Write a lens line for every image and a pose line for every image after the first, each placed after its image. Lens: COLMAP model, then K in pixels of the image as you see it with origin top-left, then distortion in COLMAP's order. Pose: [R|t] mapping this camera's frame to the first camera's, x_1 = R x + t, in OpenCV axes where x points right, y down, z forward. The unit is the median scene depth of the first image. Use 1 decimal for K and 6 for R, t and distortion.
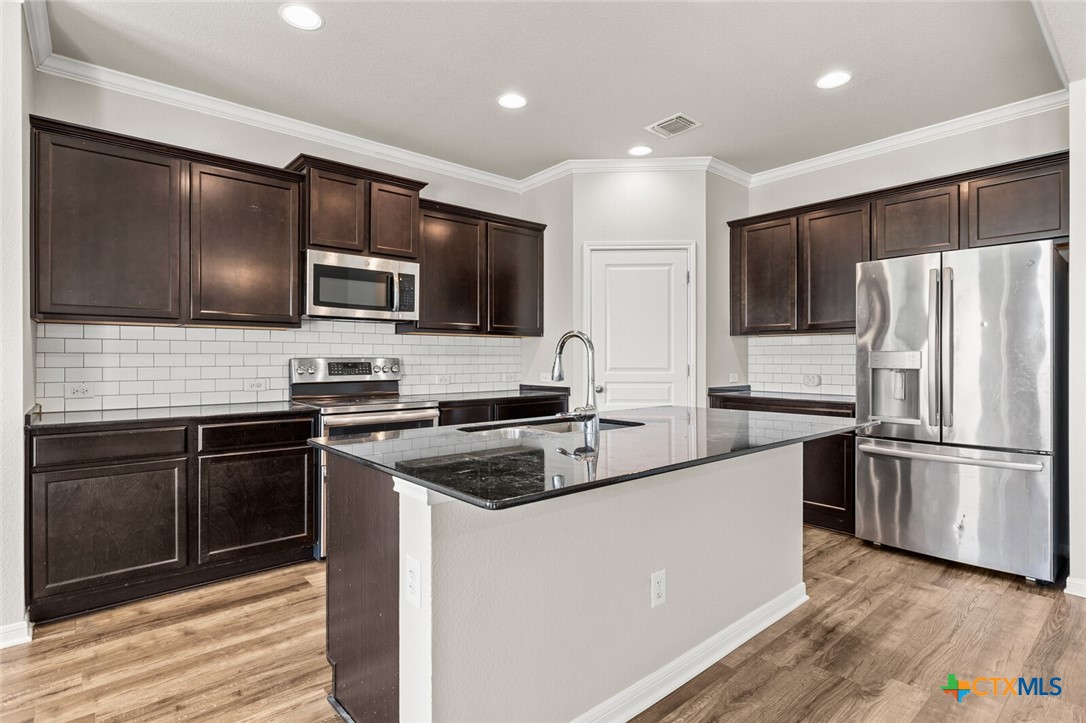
lens RADIAL K [[532.5, 0, 541.1], [0, 532.5, 364.0], [0, 0, 1]] dist [0.001840, -0.000873]
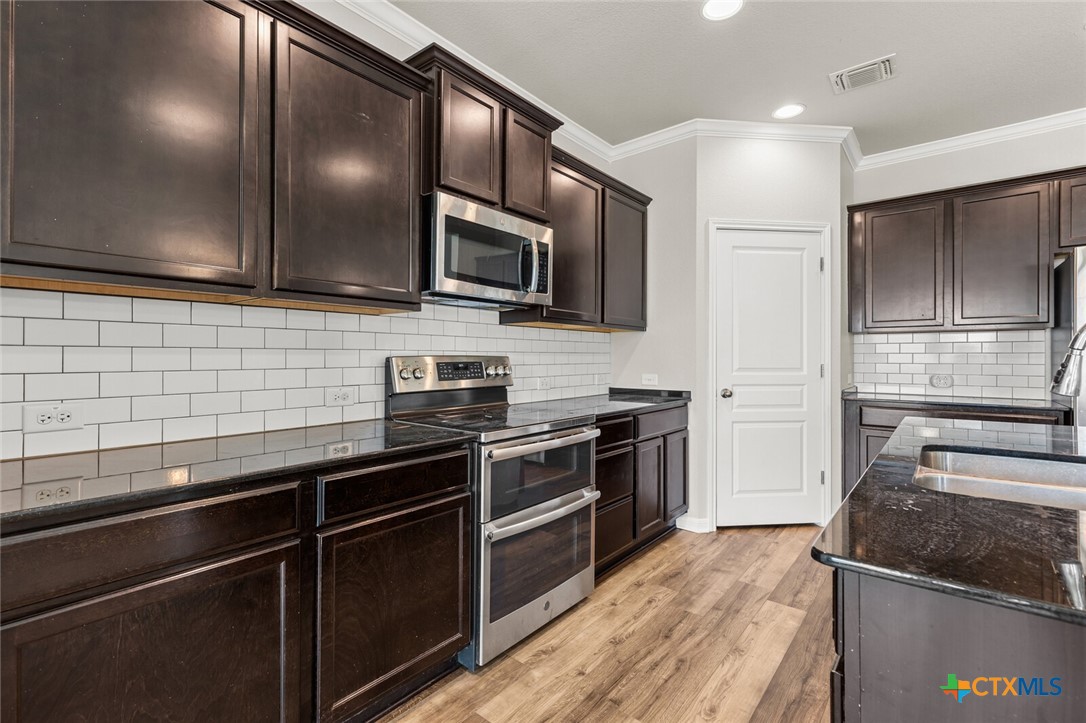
lens RADIAL K [[490.9, 0, 542.7], [0, 490.9, 357.1], [0, 0, 1]] dist [0.015212, -0.001398]
pose [[0.983986, 0.001051, 0.178245, -0.380491], [0.000922, 0.999939, -0.010982, -0.002568], [-0.178246, 0.010971, 0.983925, 0.341832]]
